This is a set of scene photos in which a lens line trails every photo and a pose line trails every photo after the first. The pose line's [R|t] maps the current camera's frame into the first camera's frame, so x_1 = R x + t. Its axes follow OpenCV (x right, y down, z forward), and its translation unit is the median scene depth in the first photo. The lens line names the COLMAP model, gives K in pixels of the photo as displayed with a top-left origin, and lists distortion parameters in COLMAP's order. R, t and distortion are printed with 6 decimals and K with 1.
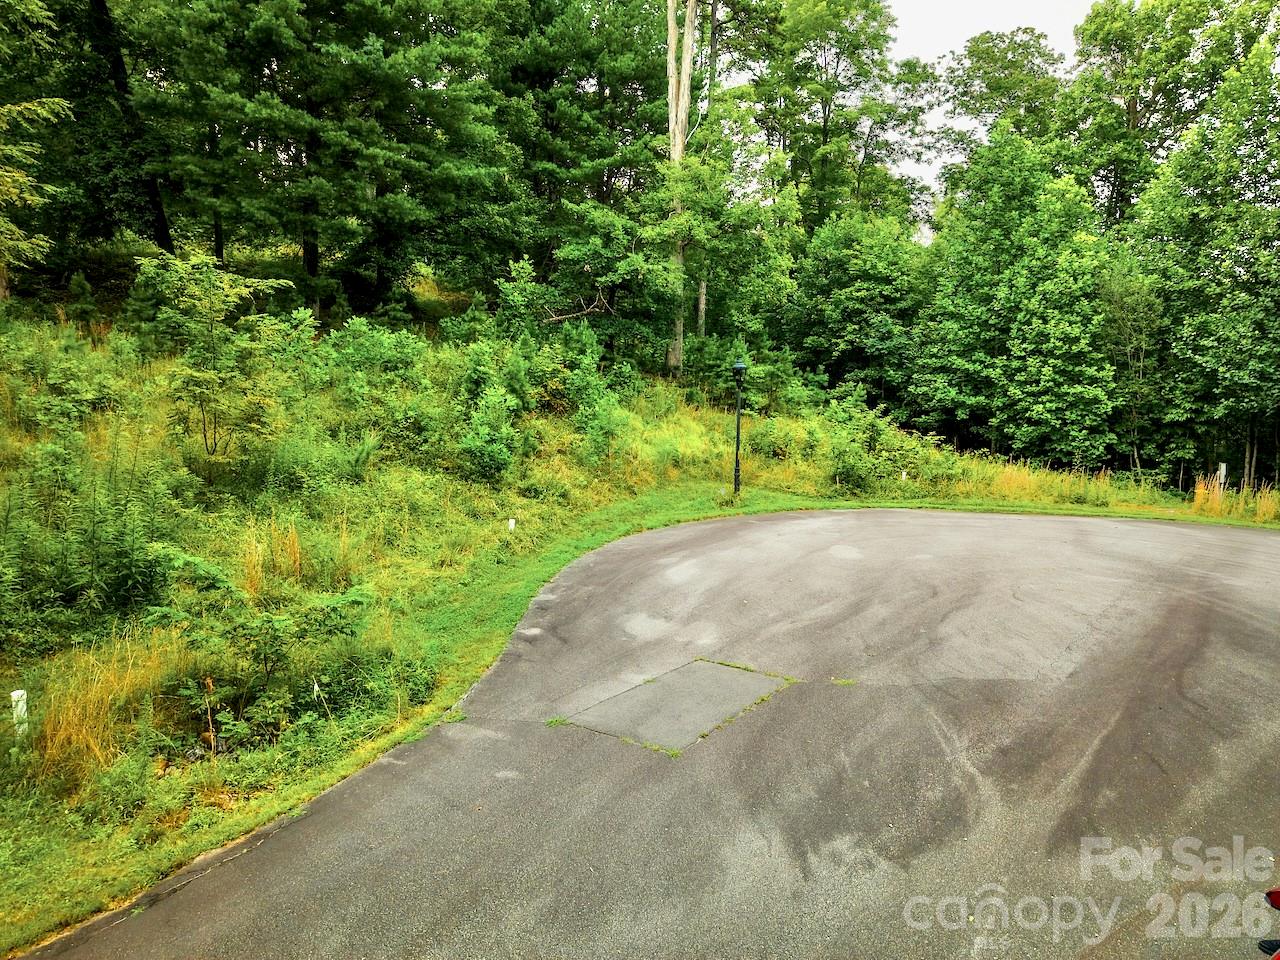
lens RADIAL K [[849.5, 0, 632.0], [0, 849.5, 483.7], [0, 0, 1]] dist [0.036537, -0.034347]
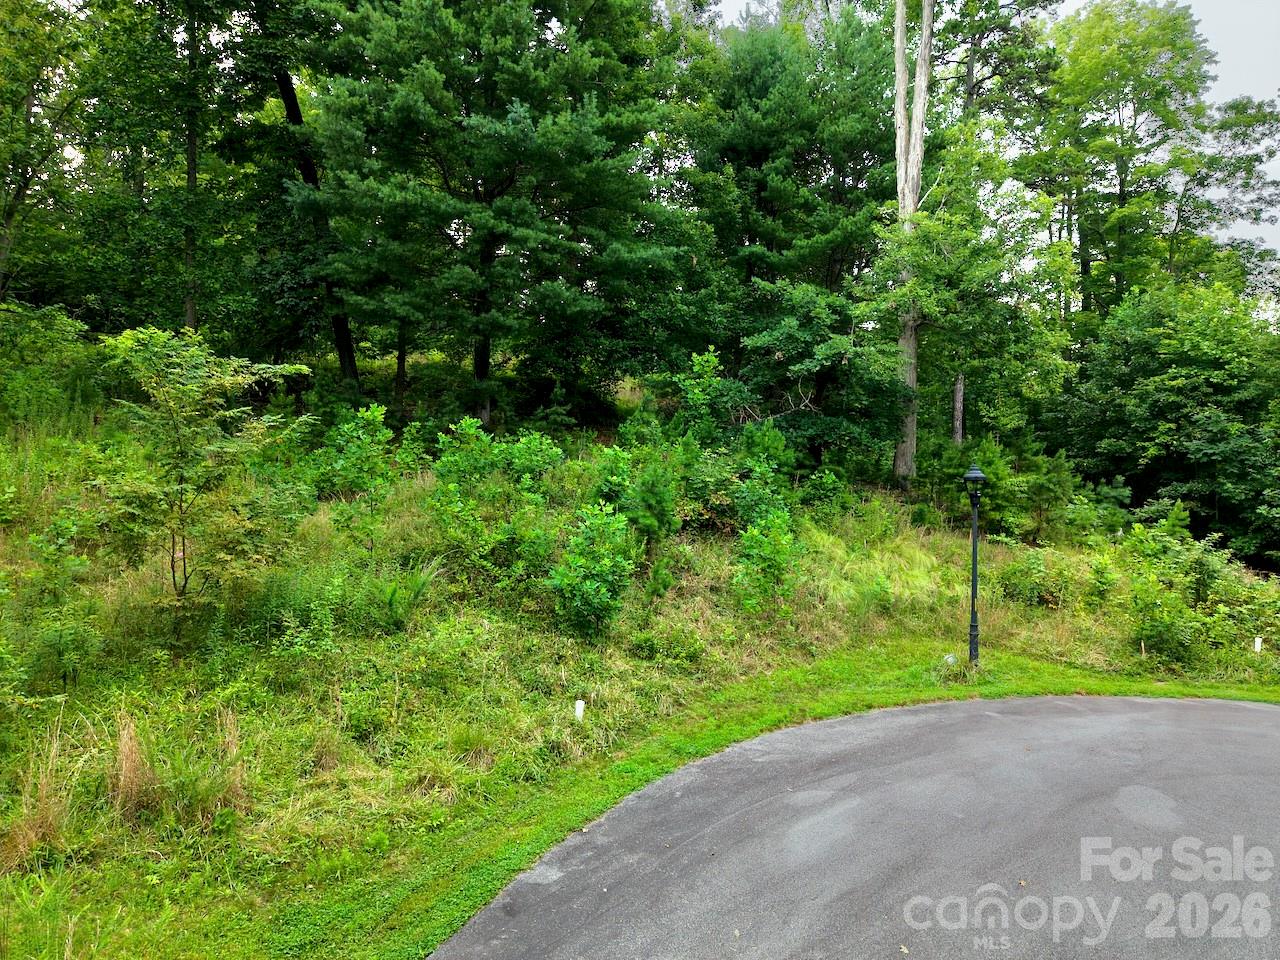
lens RADIAL K [[849.5, 0, 635.5], [0, 849.5, 485.8], [0, 0, 1]] dist [0.036537, -0.034347]
pose [[0.951919, 0.003439, -0.306331, 0.060707], [-0.042552, 0.991728, -0.121096, -0.027120], [0.303381, 0.128309, 0.944191, 0.204613]]
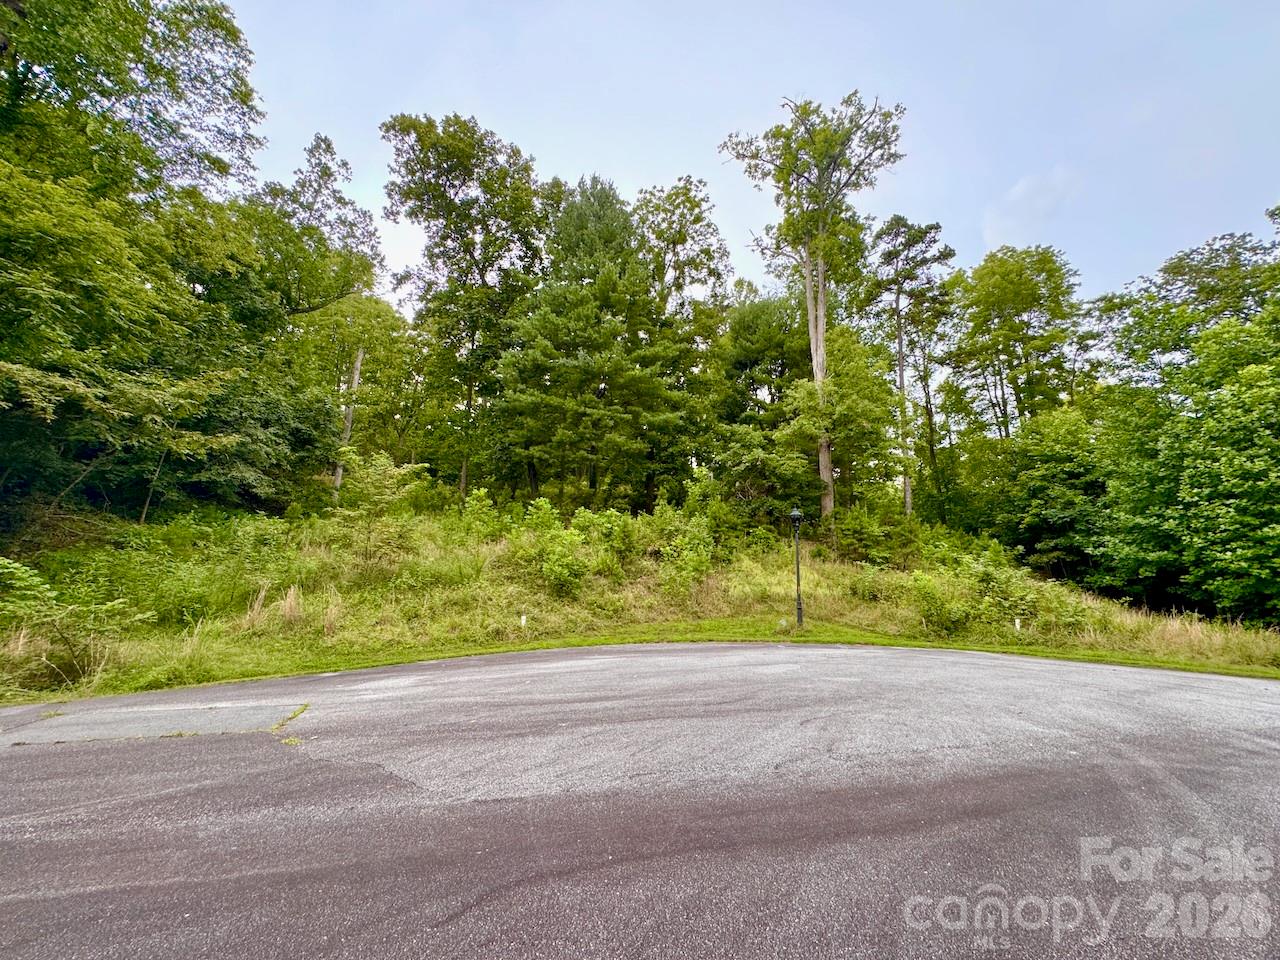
lens RADIAL K [[507.9, 0, 636.2], [0, 507.9, 485.4], [0, 0, 1]] dist [-0.000251, 0.000553]
pose [[0.820596, -0.101147, -0.562487, 0.279168], [-0.076822, 0.955760, -0.283939, 0.034564], [0.566322, 0.276210, 0.776523, 0.241753]]
